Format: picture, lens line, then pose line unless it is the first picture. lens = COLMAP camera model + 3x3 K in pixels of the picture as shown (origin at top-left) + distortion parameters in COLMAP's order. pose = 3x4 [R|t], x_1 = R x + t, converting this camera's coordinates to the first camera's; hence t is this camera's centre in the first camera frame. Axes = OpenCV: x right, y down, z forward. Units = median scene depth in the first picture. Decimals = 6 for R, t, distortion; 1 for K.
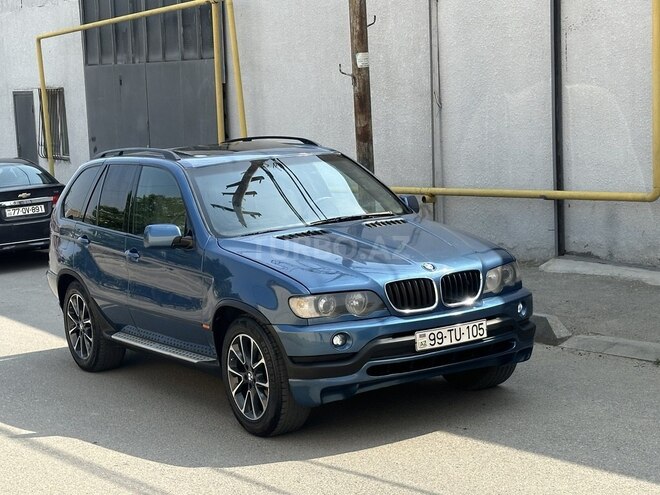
lens RADIAL K [[1289.5, 0, 330.0], [0, 1289.5, 247.5], [0, 0, 1]] dist [0.159139, -0.034608]
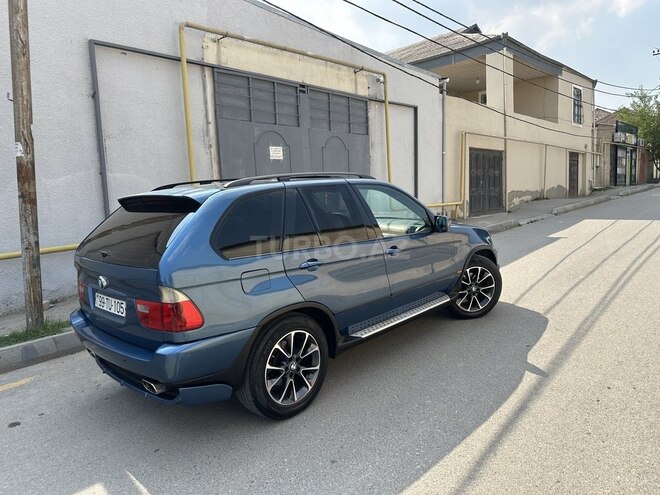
lens RADIAL K [[464.0, 0, 329.1], [0, 464.0, 250.4], [0, 0, 1]] dist [0.058453, -0.081784]
pose [[-0.232063, -0.054502, 0.971173, -0.676247], [0.184087, 0.977925, 0.098869, -0.060300], [-0.955122, 0.201724, -0.216907, 1.372818]]
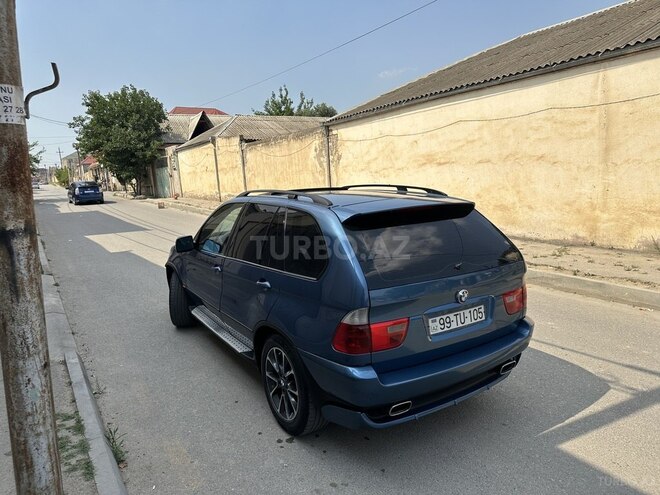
lens RADIAL K [[465.0, 0, 327.4], [0, 465.0, 248.8], [0, 0, 1]] dist [0.061197, -0.092437]
pose [[-0.994989, 0.099904, 0.004110, -0.114858], [0.097222, 0.957033, 0.273197, -0.187525], [0.023360, 0.272227, -0.961949, 1.850810]]
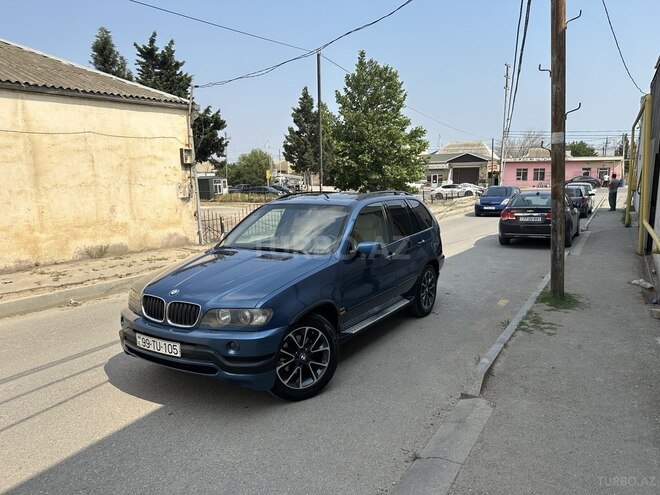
lens RADIAL K [[465.0, 0, 327.4], [0, 465.0, 248.8], [0, 0, 1]] dist [0.061197, -0.092437]
pose [[0.438806, 0.184060, -0.879529, 0.583835], [-0.111435, 0.982388, 0.149989, -0.125649], [0.891645, 0.032195, 0.451588, 0.918018]]
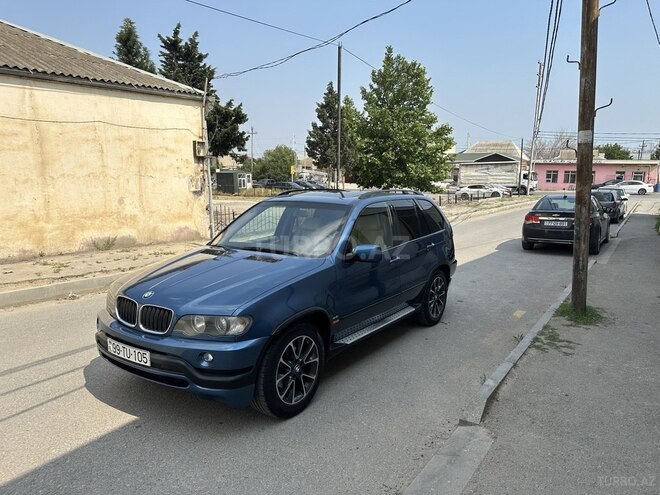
lens RADIAL K [[464.0, 0, 329.1], [0, 464.0, 250.4], [0, 0, 1]] dist [0.058453, -0.081784]
pose [[0.390132, 0.207370, -0.897103, 0.552298], [-0.136523, 0.976567, 0.166367, -0.129651], [0.910581, 0.057570, 0.409301, 0.972275]]
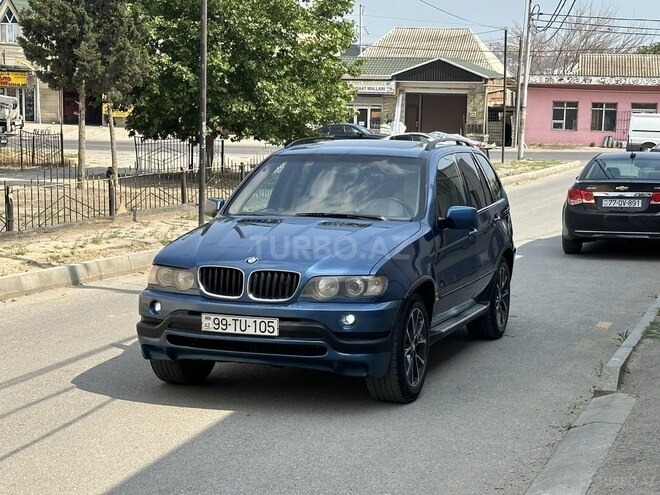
lens RADIAL K [[1289.5, 0, 330.0], [0, 1289.5, 247.5], [0, 0, 1]] dist [0.159139, -0.034608]
pose [[0.622913, 0.153355, -0.767112, 0.945264], [-0.146491, 0.986118, 0.078182, -0.090132], [0.768452, 0.063675, 0.636731, 0.362085]]
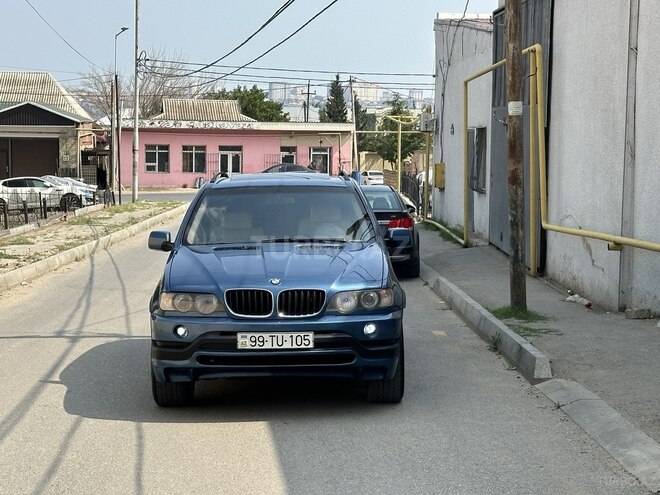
lens RADIAL K [[1289.5, 0, 330.0], [0, 1289.5, 247.5], [0, 0, 1]] dist [0.159139, -0.034608]
pose [[0.856589, 0.092689, -0.507605, 0.716035], [-0.108204, 0.994128, -0.001065, -0.020503], [0.504526, 0.055837, 0.861589, 0.006571]]
